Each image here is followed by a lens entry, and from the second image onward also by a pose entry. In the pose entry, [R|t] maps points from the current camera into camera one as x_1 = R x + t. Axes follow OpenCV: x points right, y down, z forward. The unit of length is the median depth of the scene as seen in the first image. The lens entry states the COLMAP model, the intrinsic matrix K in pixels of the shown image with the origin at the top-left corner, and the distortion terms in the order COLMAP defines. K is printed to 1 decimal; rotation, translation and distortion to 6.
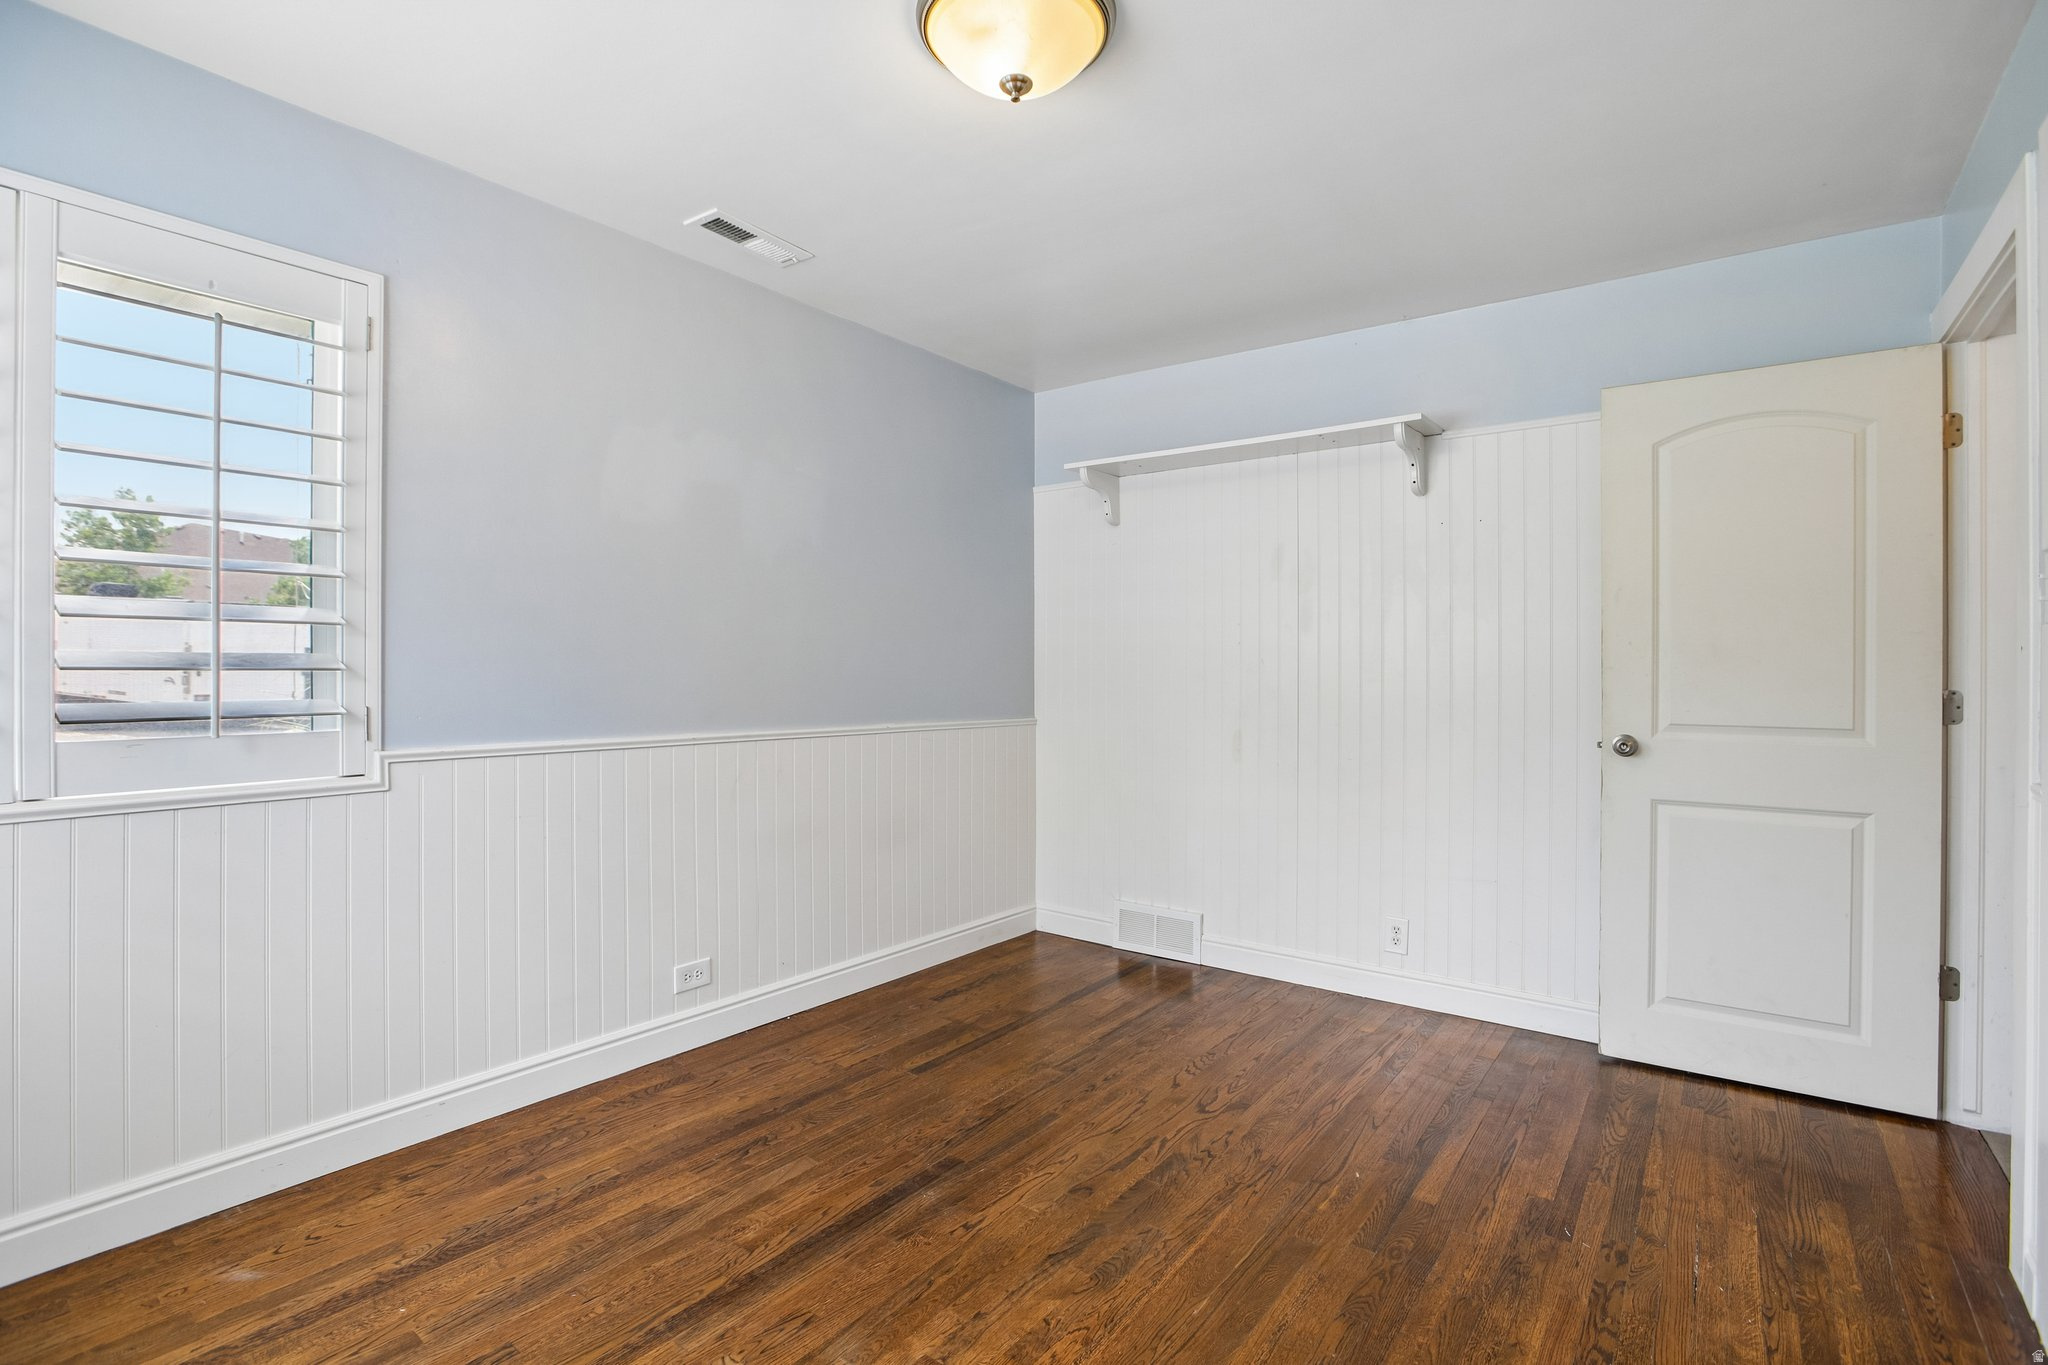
lens RADIAL K [[955.6, 0, 1019.9], [0, 955.6, 698.0], [0, 0, 1]] dist [-0.069625, 0.027005]
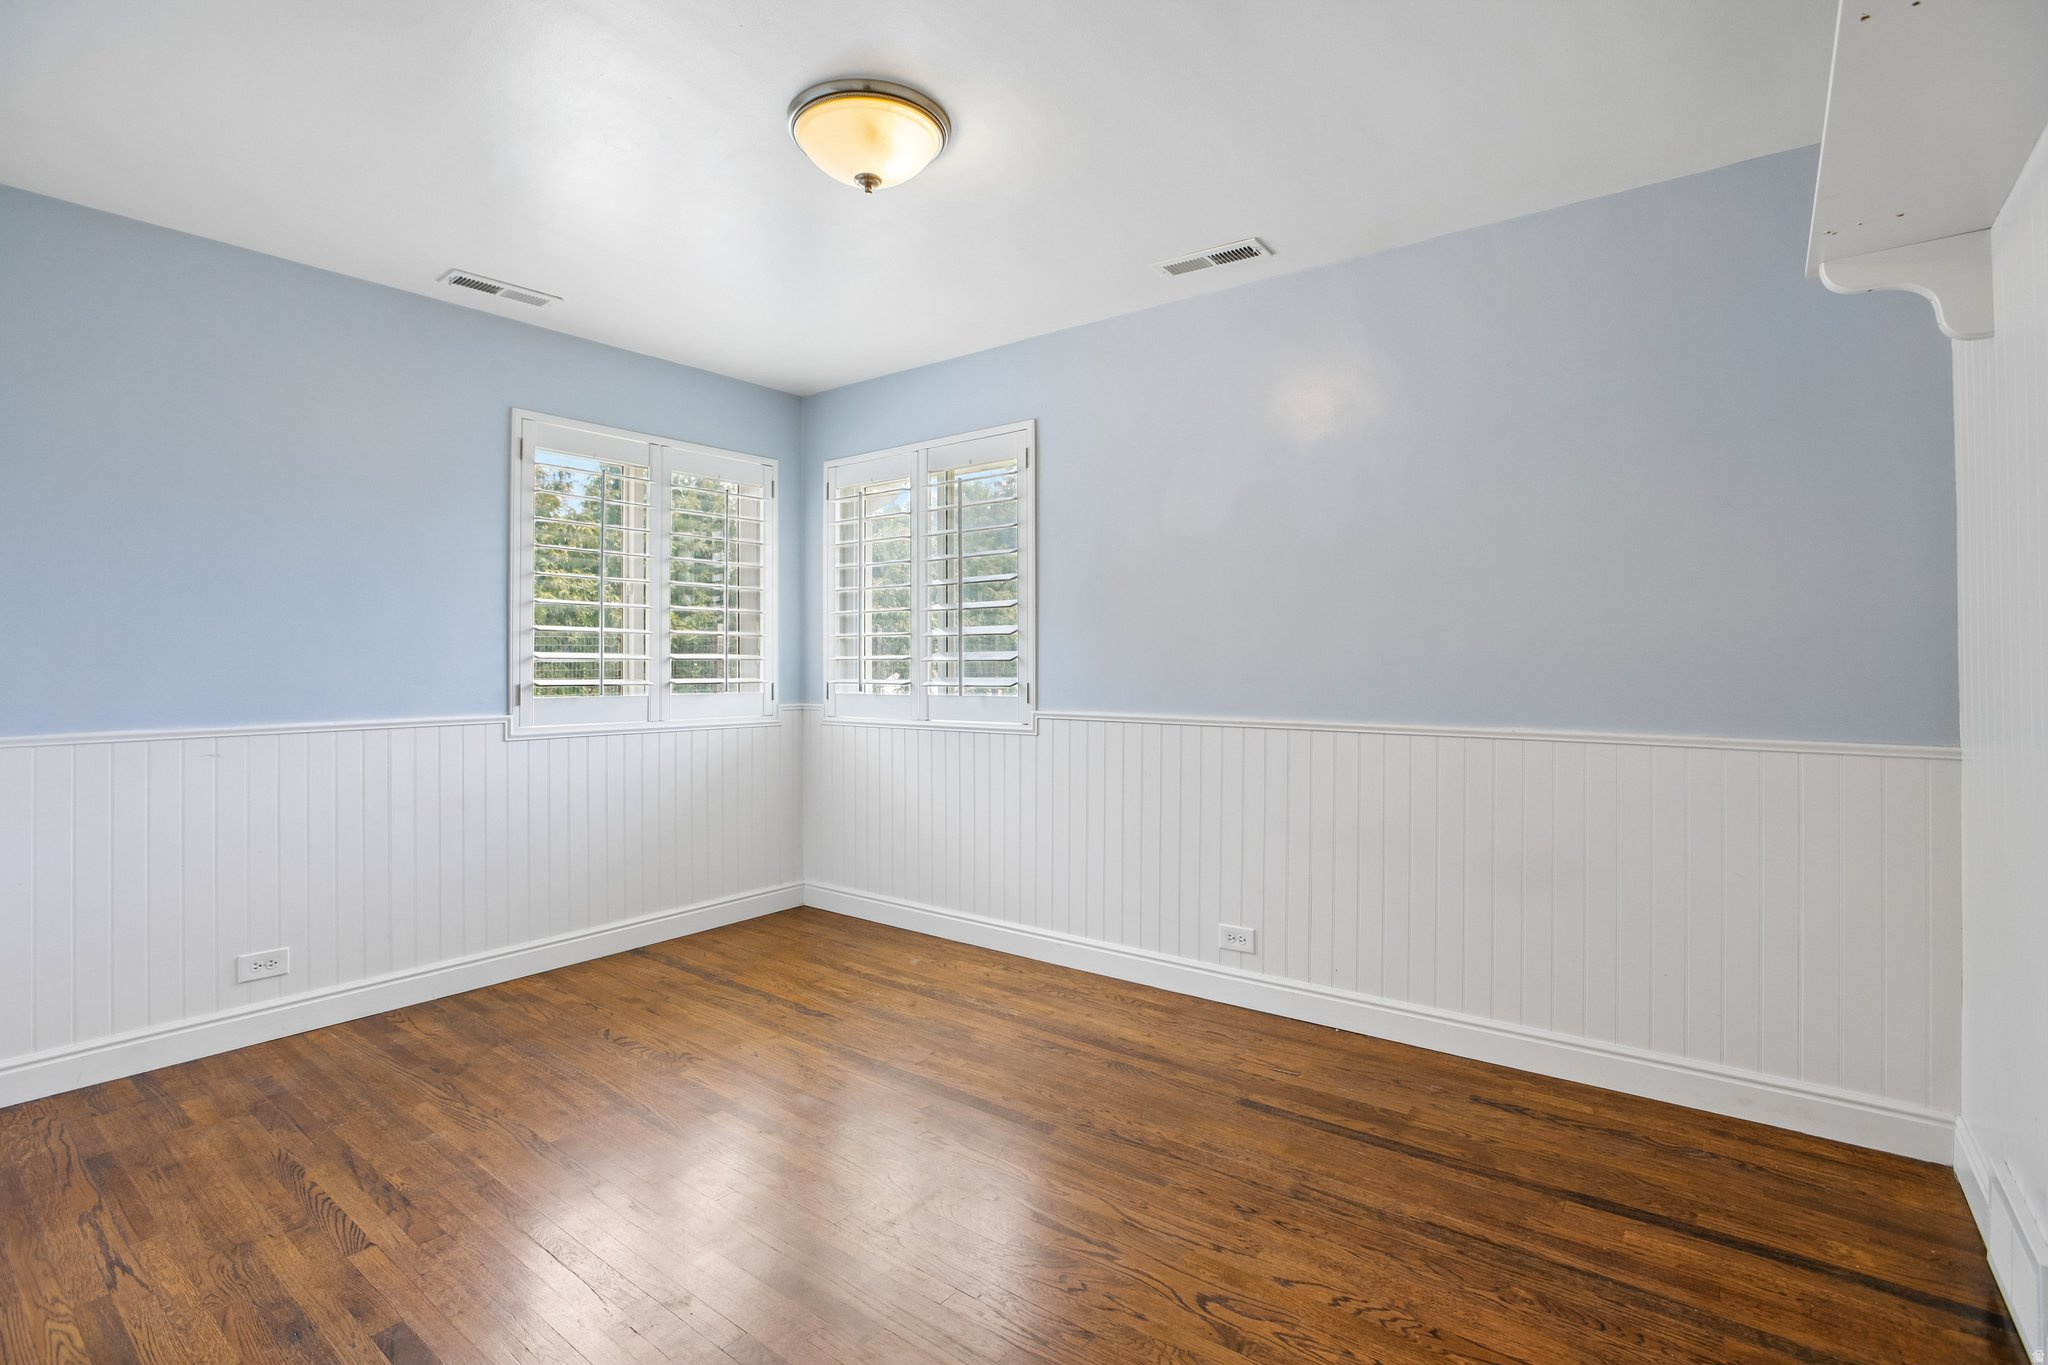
lens RADIAL K [[960.0, 0, 1024.0], [0, 960.0, 682.5], [0, 0, 1]] dist [-0.045927, 0.010633]
pose [[-0.003950, 0.015884, -0.999866, 0.804909], [-0.024902, 0.999562, 0.015978, -0.015287], [0.999682, 0.024962, -0.003553, 0.795838]]
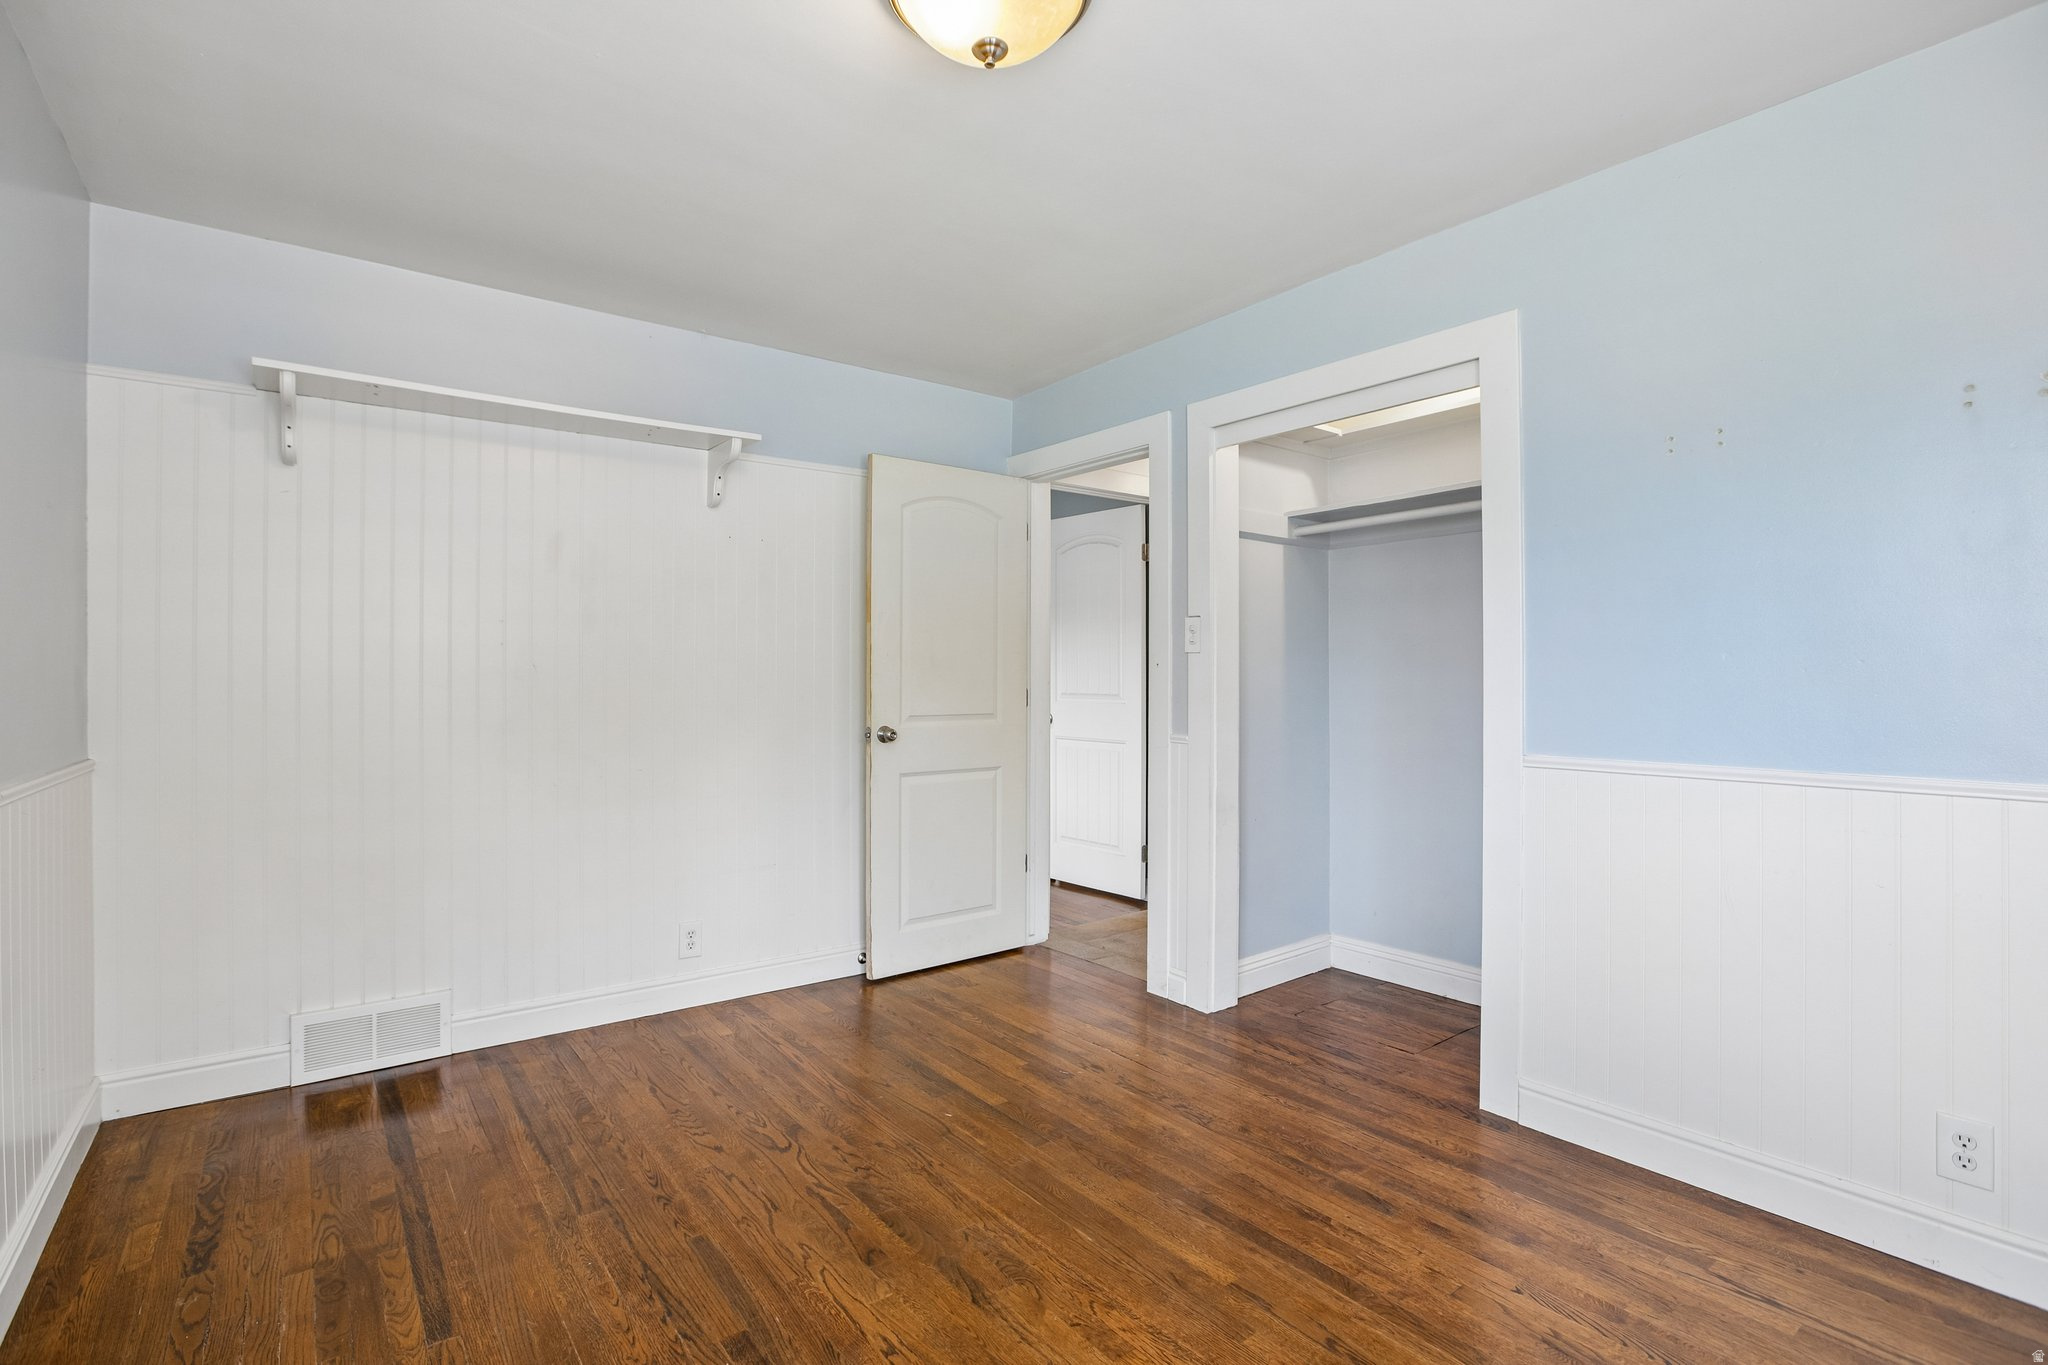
lens RADIAL K [[955.6, 0, 1019.9], [0, 955.6, 698.0], [0, 0, 1]] dist [-0.069625, 0.027005]
pose [[0.264599, -0.026135, 0.964004, -0.582169], [0.028277, 0.999413, 0.019334, -0.019181], [-0.963944, 0.022143, 0.265182, 0.478440]]
